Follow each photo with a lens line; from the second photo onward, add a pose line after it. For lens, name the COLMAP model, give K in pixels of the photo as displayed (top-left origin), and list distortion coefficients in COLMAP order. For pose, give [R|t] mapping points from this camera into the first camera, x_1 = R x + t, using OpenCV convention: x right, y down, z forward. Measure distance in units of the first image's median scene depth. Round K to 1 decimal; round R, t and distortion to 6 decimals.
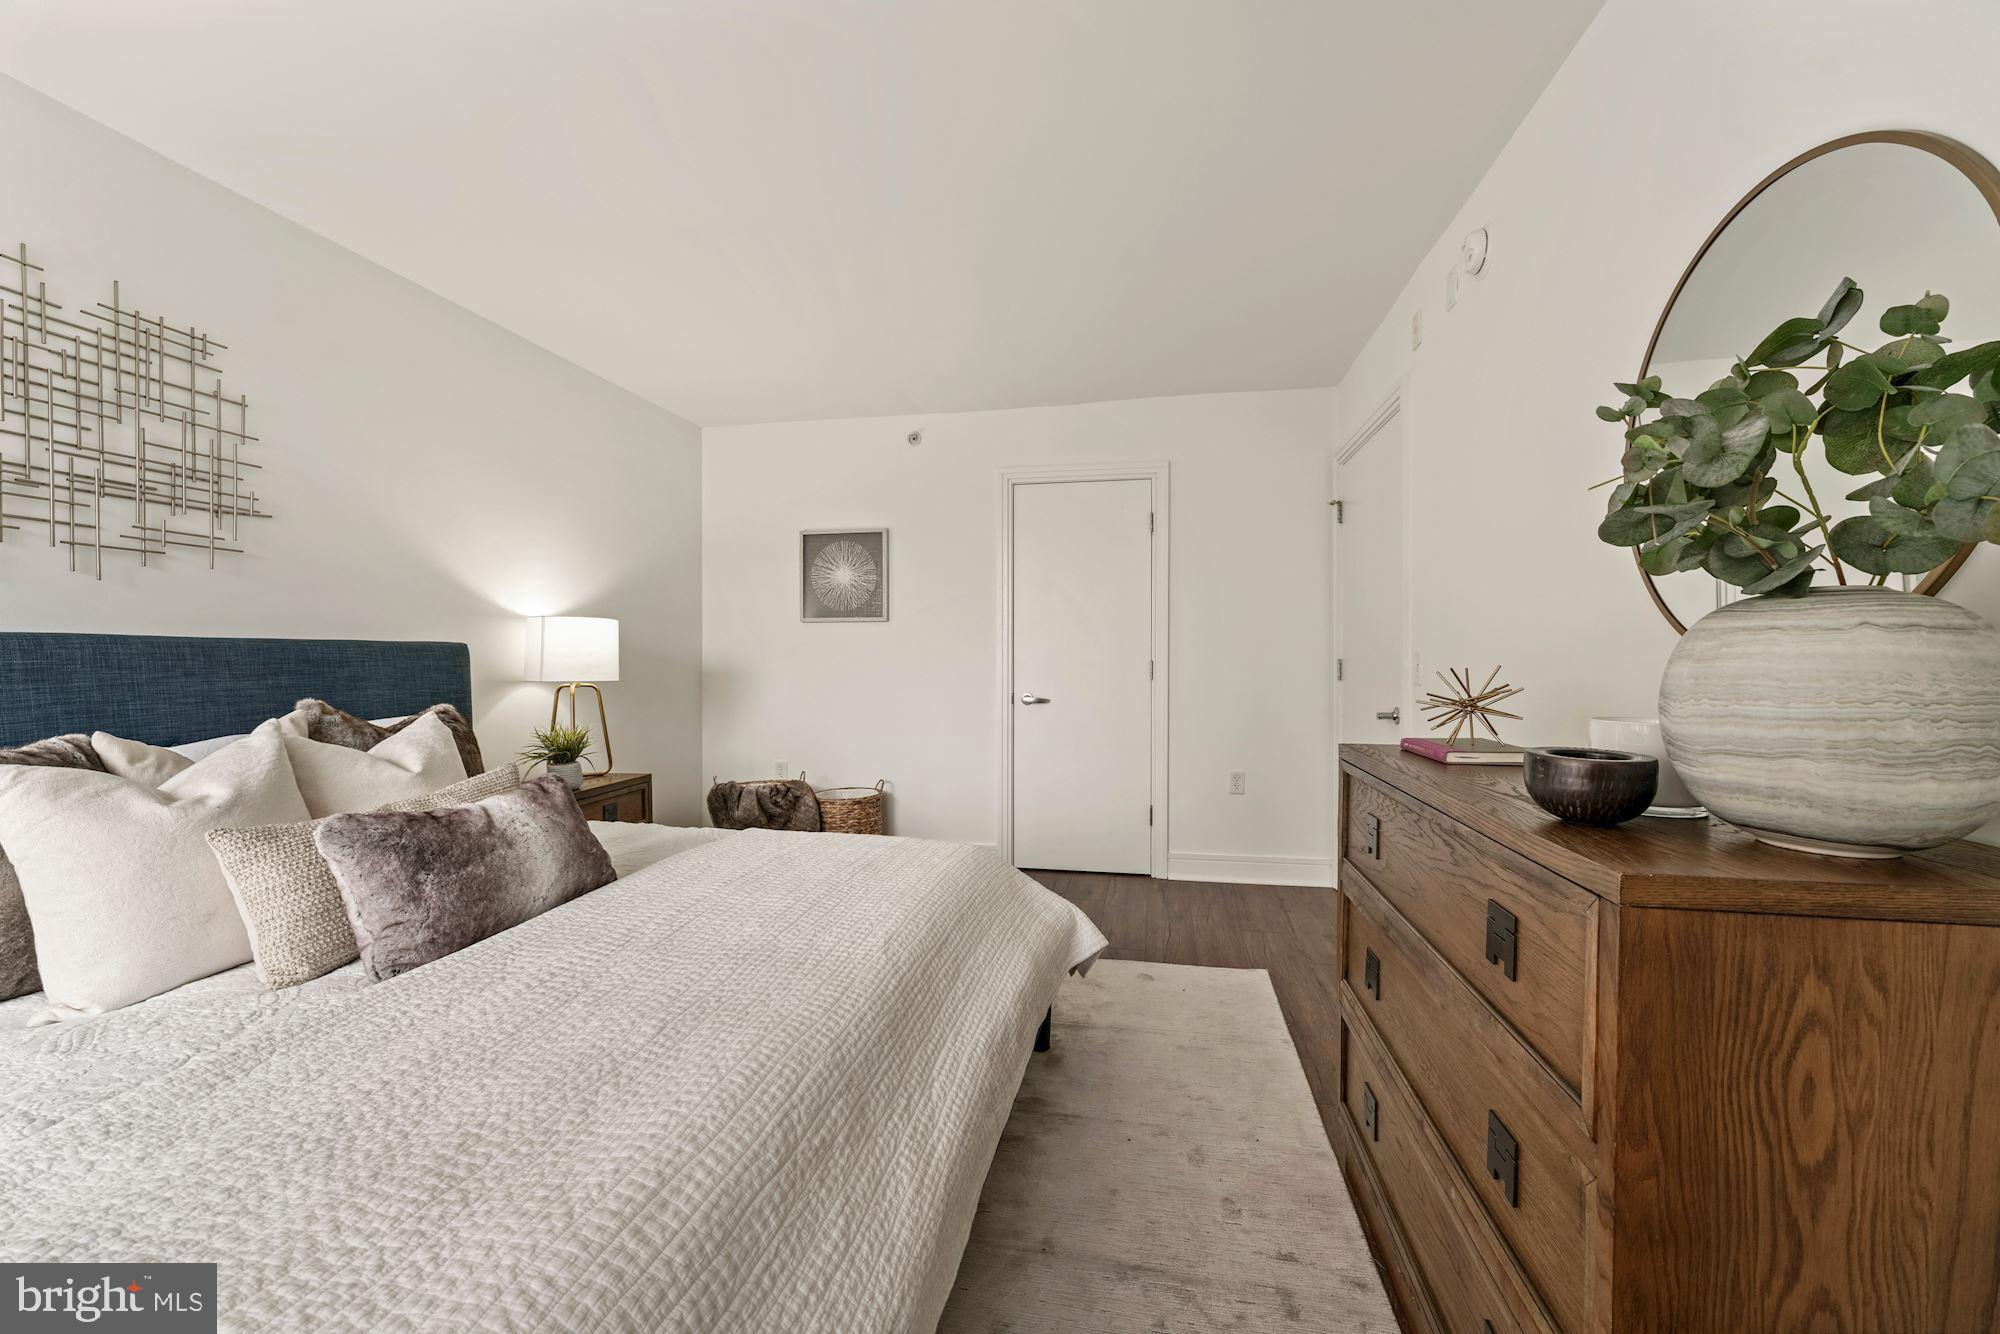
lens RADIAL K [[793.3, 0, 1006.2], [0, 793.3, 662.1], [0, 0, 1]] dist [-0.000329, -0.000092]
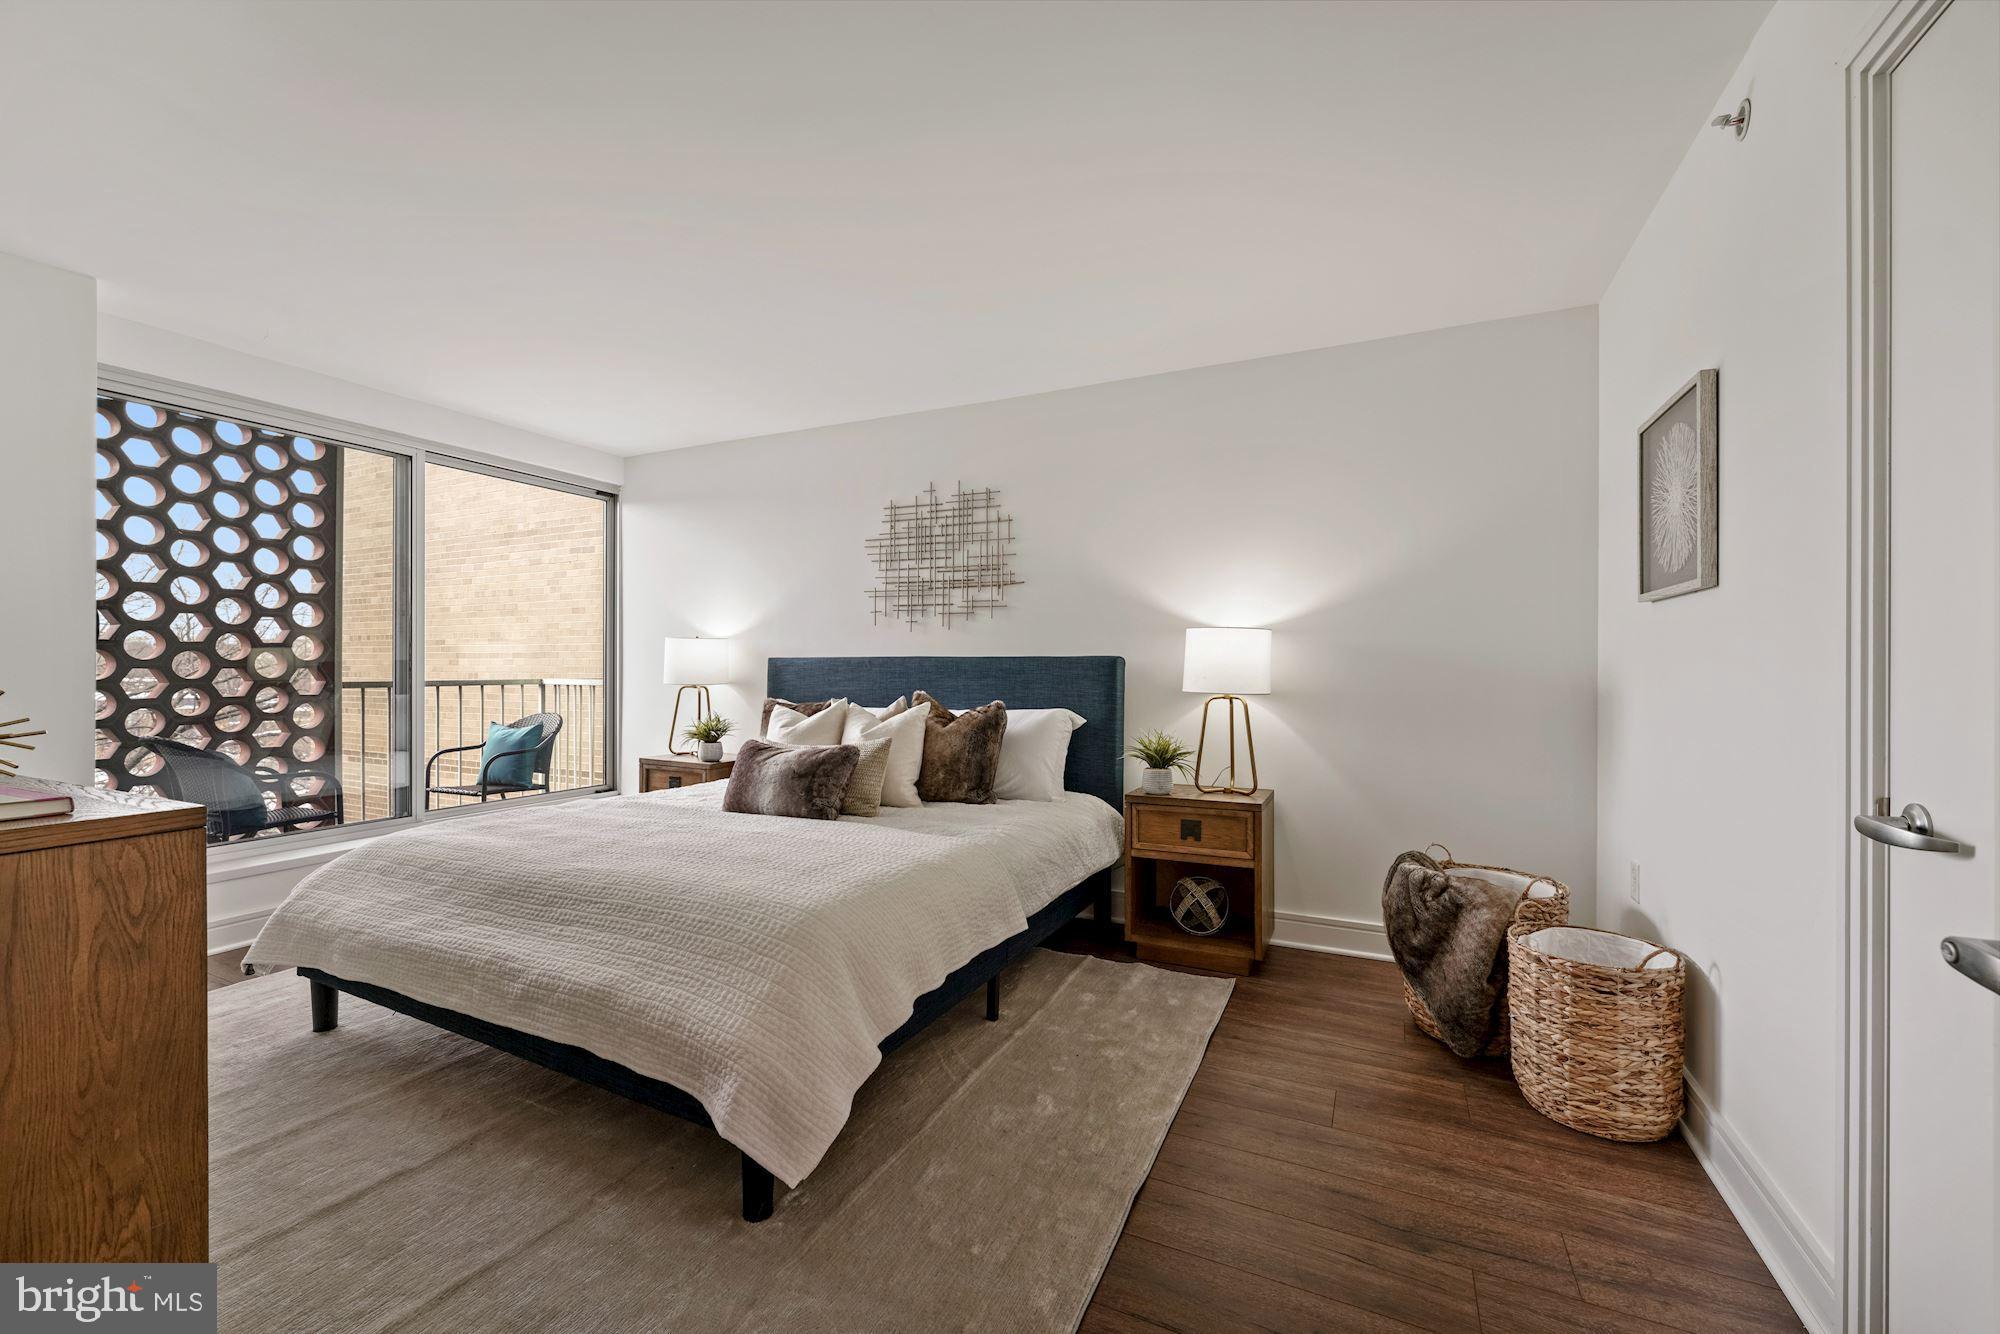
lens RADIAL K [[793.3, 0, 1006.2], [0, 793.3, 662.1], [0, 0, 1]] dist [-0.000329, -0.000092]
pose [[-0.261750, 0.000981, -0.965135, 0.760305], [-0.007912, 0.999964, 0.003162, -0.025525], [0.965103, 0.008464, -0.261733, 1.580155]]
